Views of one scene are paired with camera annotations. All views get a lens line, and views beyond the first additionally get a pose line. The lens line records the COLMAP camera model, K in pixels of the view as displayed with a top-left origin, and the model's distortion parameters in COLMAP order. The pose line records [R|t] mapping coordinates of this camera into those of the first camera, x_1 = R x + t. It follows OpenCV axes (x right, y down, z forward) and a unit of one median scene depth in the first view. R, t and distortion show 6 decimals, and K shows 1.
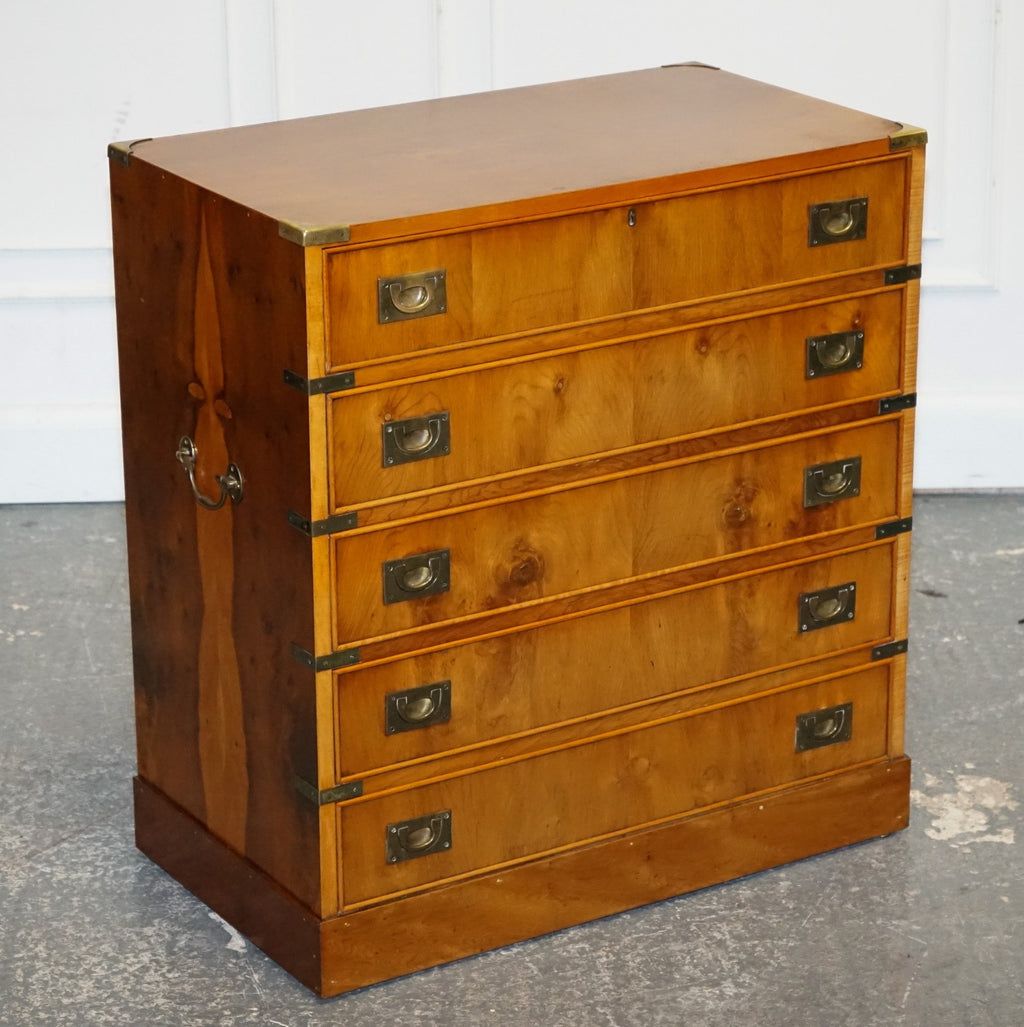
lens RADIAL K [[3569.4, 0, 513.8], [0, 3569.4, 511.0], [0, 0, 1]] dist [-0.300568, 0.000000]
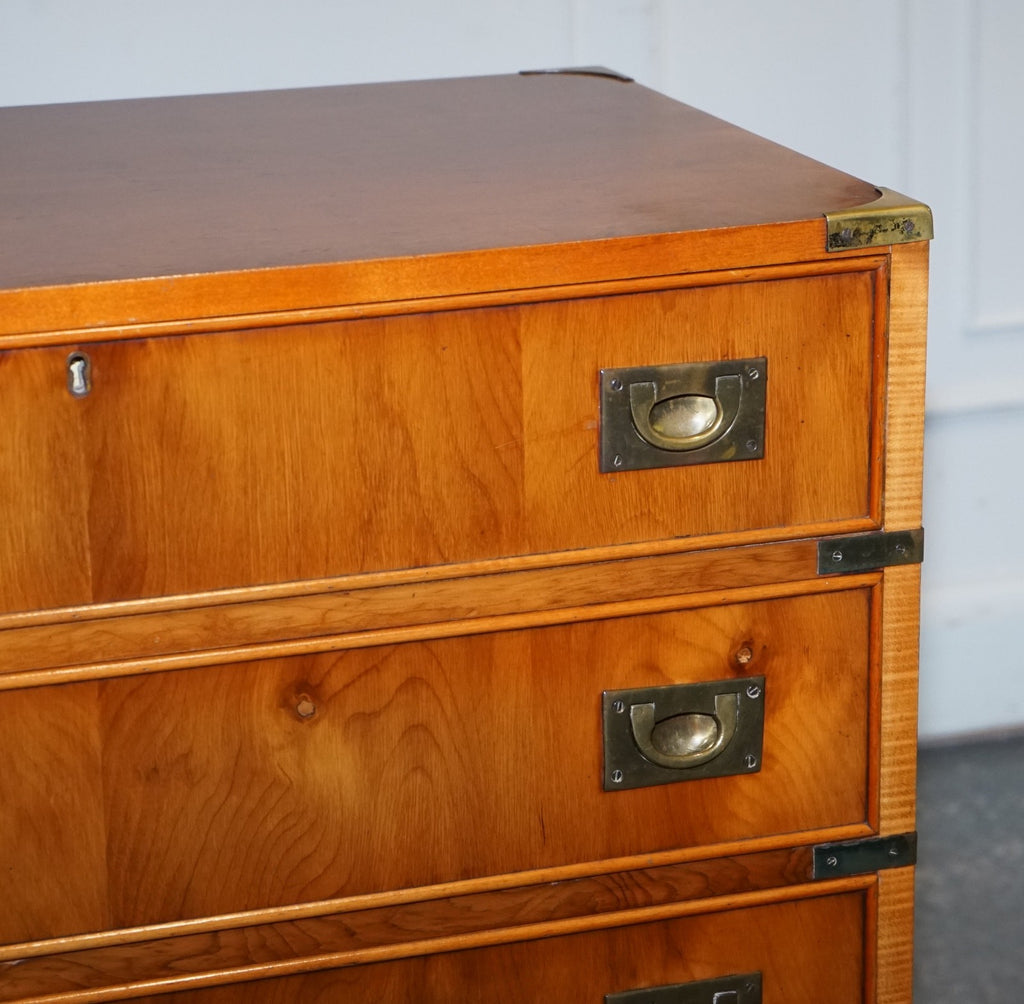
lens RADIAL K [[3575.2, 0, 516.3], [0, 3575.2, 500.9], [0, 0, 1]] dist [-0.053662, 0.000000]
pose [[0.973580, 0.060698, -0.220132, 0.162451], [-0.072589, 0.996285, -0.046330, -0.050649], [0.216502, 0.061085, 0.974369, 0.588652]]
